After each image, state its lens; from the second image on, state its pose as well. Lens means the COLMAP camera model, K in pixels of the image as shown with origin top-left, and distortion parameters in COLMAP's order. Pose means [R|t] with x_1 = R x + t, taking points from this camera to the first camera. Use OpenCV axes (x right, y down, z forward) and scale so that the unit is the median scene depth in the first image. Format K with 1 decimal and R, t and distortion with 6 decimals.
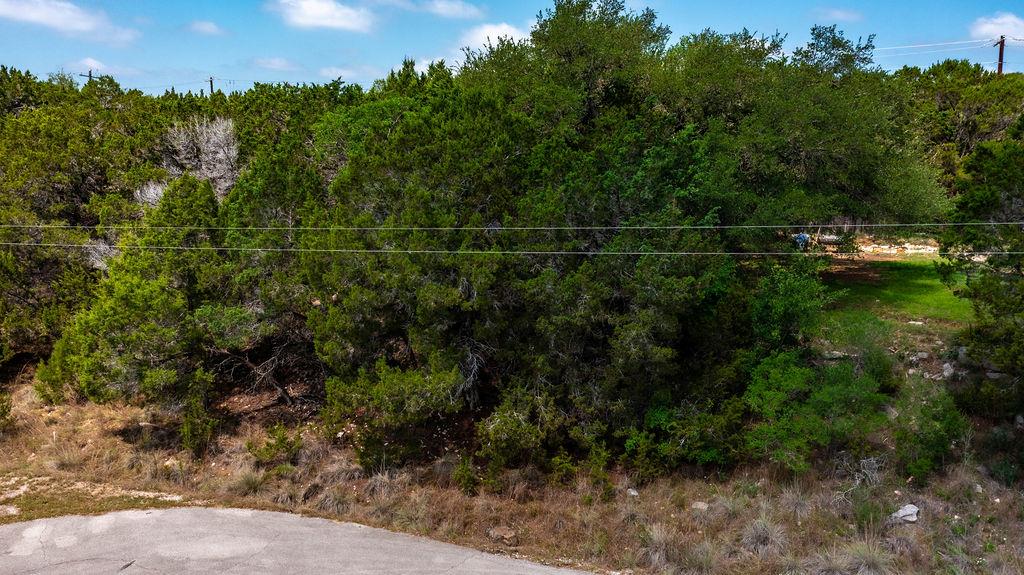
lens RADIAL K [[830.1, 0, 530.3], [0, 830.1, 288.2], [0, 0, 1]] dist [-0.008056, -0.006570]
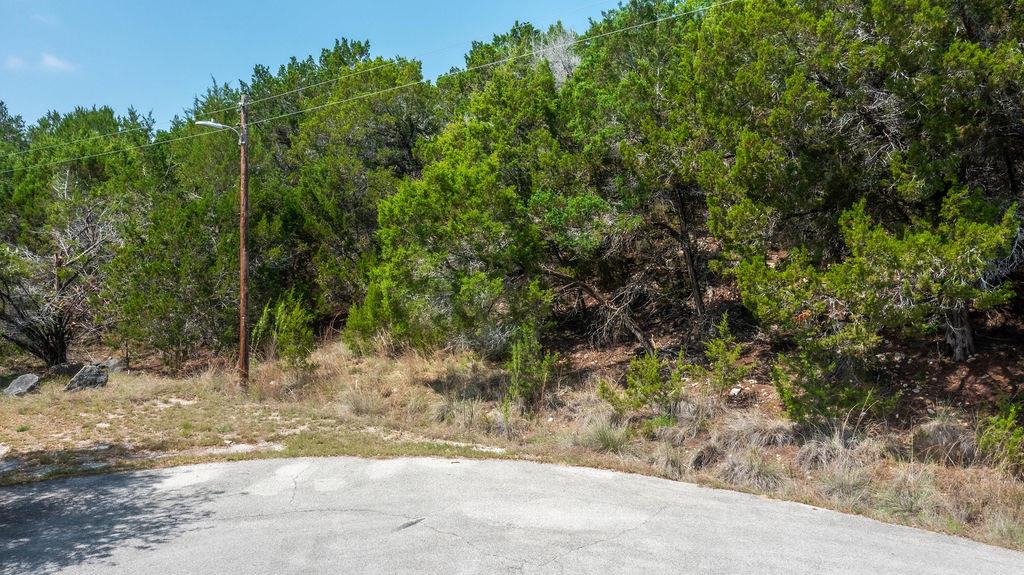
lens RADIAL K [[830.1, 0, 530.3], [0, 830.1, 288.2], [0, 0, 1]] dist [-0.008056, -0.006570]
pose [[0.928375, -0.015922, -0.371303, -0.154924], [-0.014680, 0.996731, -0.079444, 0.169915], [0.371354, 0.079205, 0.925107, 0.385059]]
